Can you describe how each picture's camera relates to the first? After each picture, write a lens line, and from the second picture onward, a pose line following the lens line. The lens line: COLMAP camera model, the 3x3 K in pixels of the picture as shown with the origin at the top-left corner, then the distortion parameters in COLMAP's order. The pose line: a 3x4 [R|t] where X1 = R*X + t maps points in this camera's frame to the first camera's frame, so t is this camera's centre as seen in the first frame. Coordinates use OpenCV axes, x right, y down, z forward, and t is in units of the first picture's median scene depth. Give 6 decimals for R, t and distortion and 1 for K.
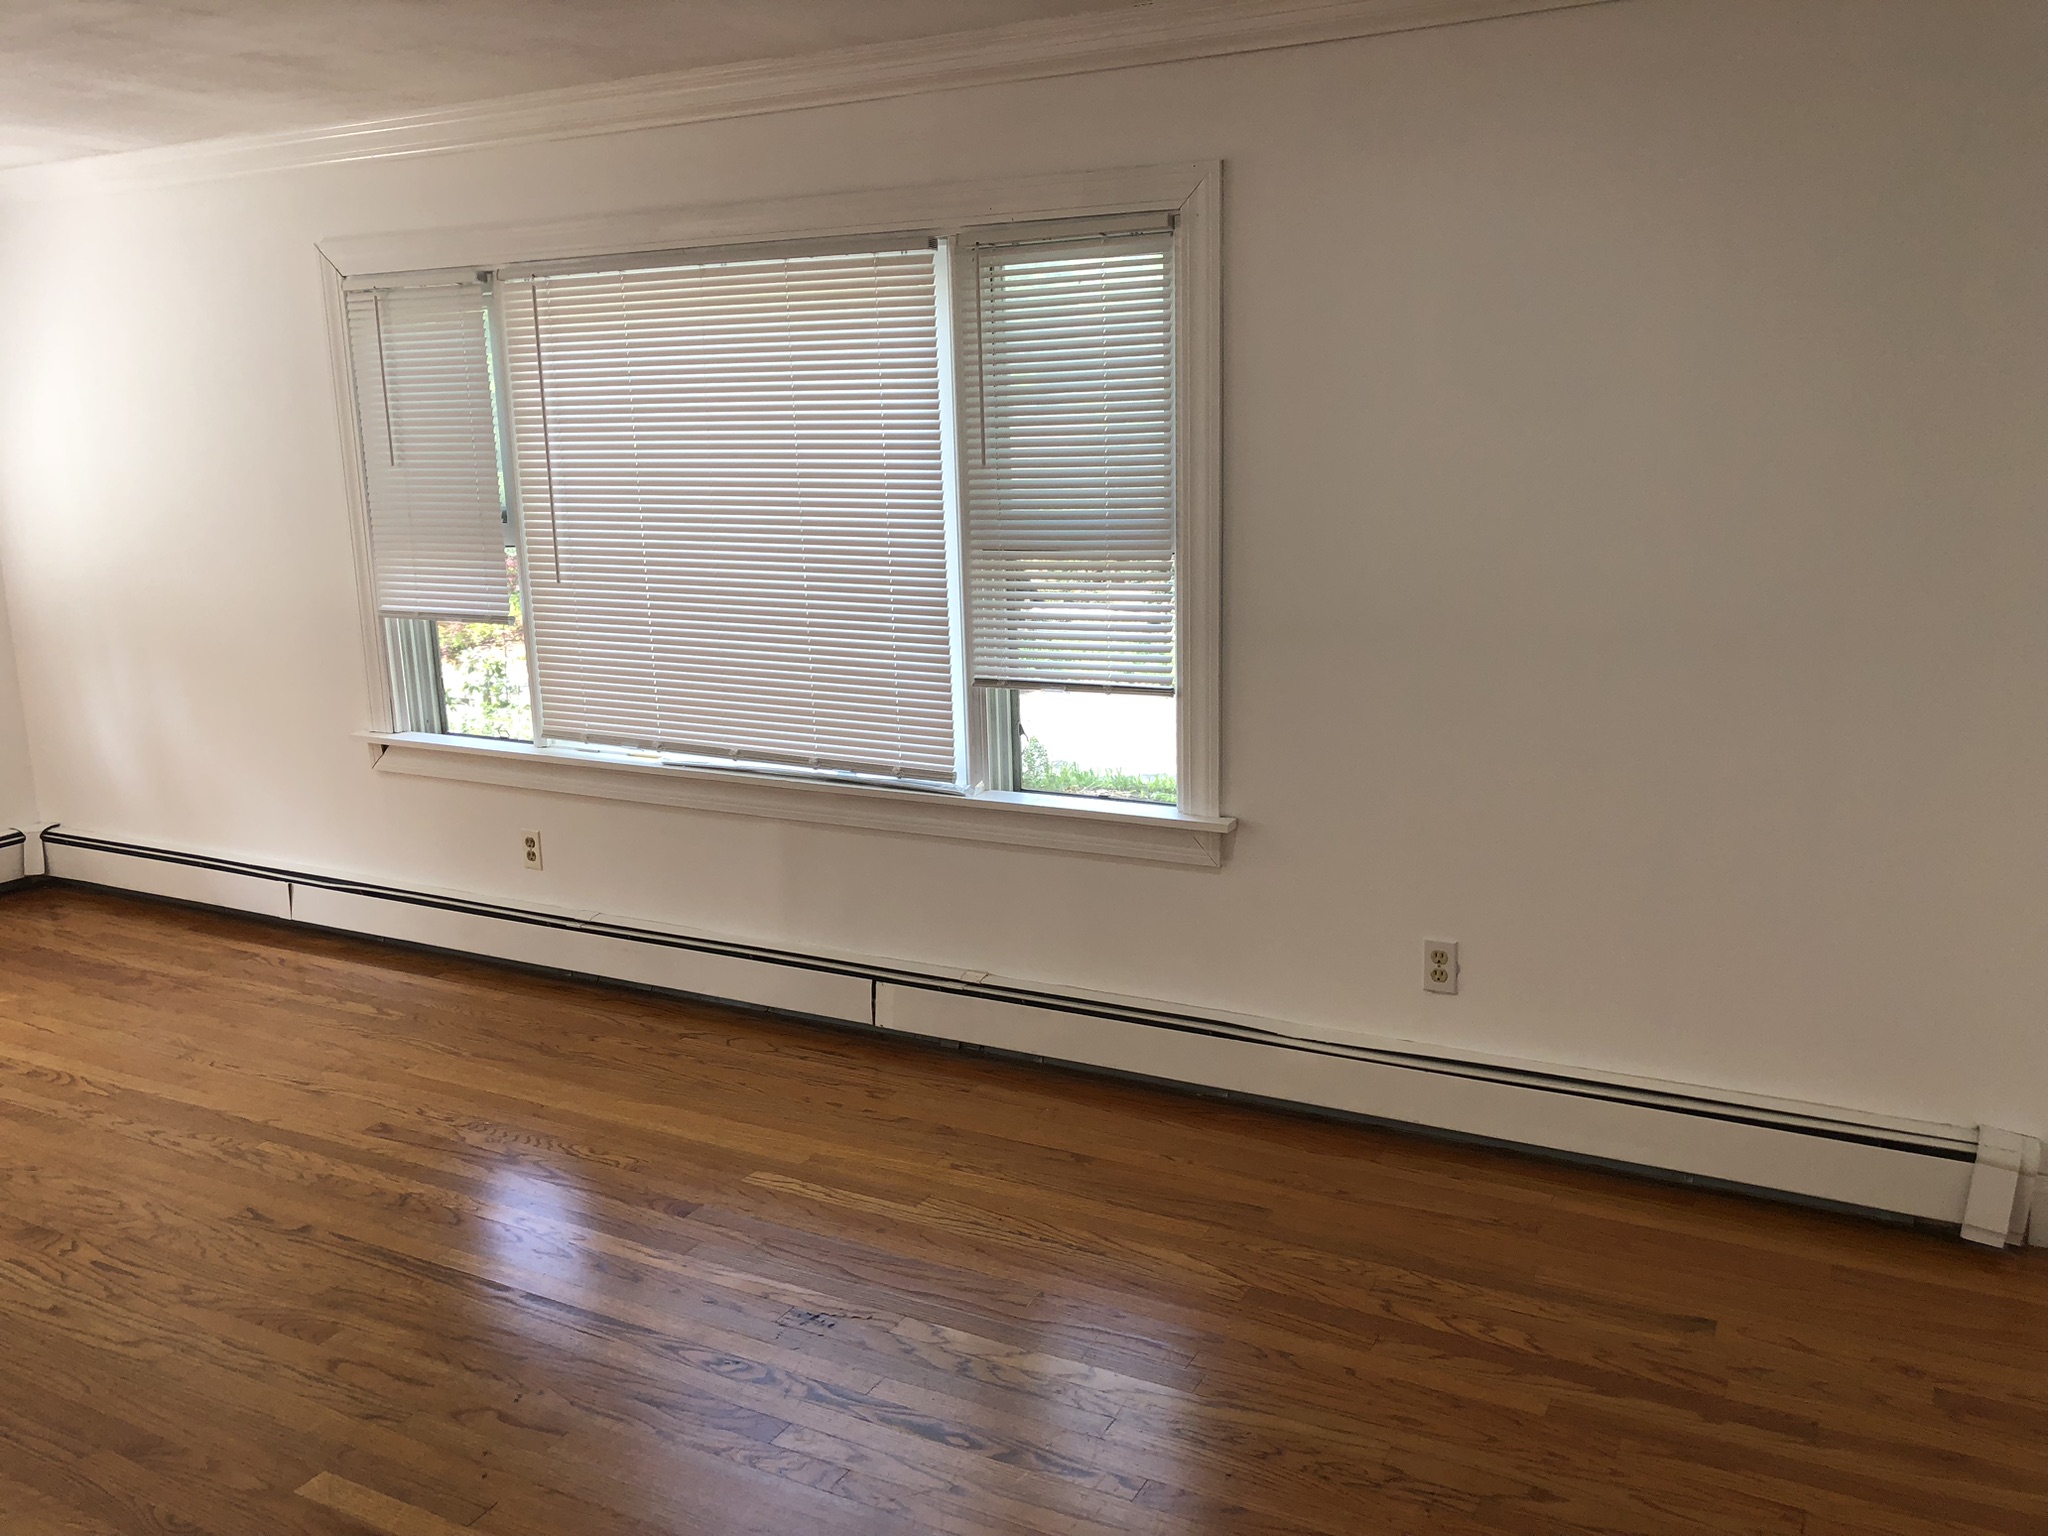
lens RADIAL K [[1668.4, 0, 1048.8], [0, 1668.4, 754.3], [0, 0, 1]] dist [0.017987, -0.008713]
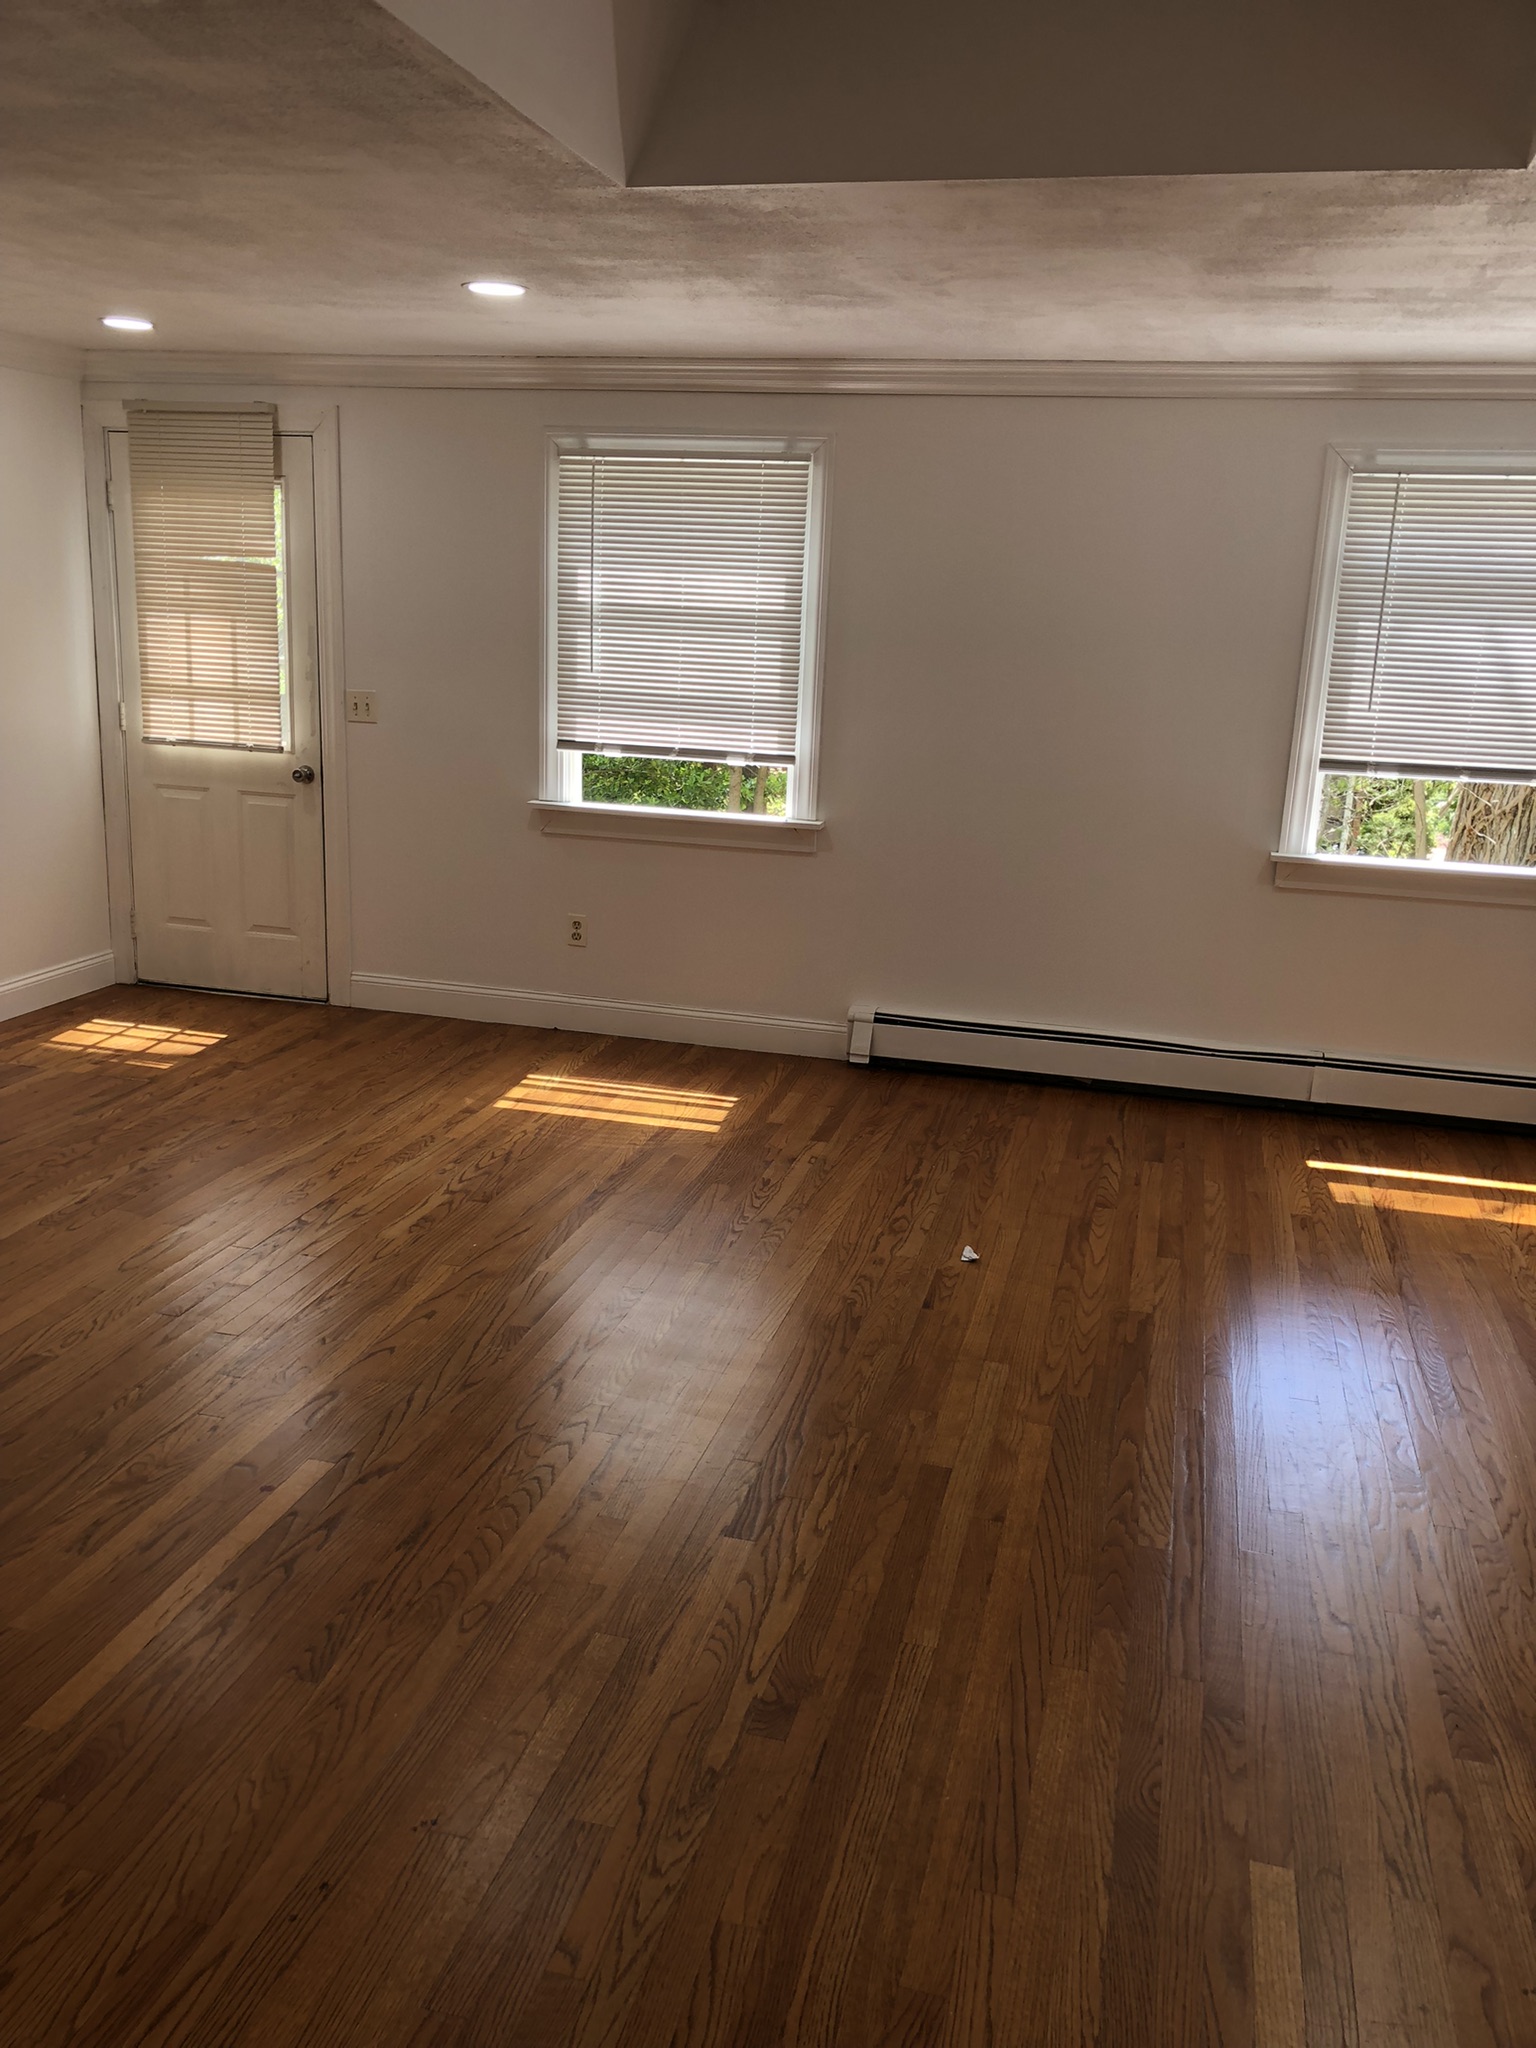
lens RADIAL K [[1677.5, 0, 768.0], [0, 1677.5, 1024.0], [0, 0, 1]] dist [0.033395, -0.031211]
pose [[0.234441, 0.270901, -0.933622, 0.122354], [-0.249892, 0.944909, 0.211426, -0.061263], [0.939463, 0.183738, 0.289221, 0.261188]]
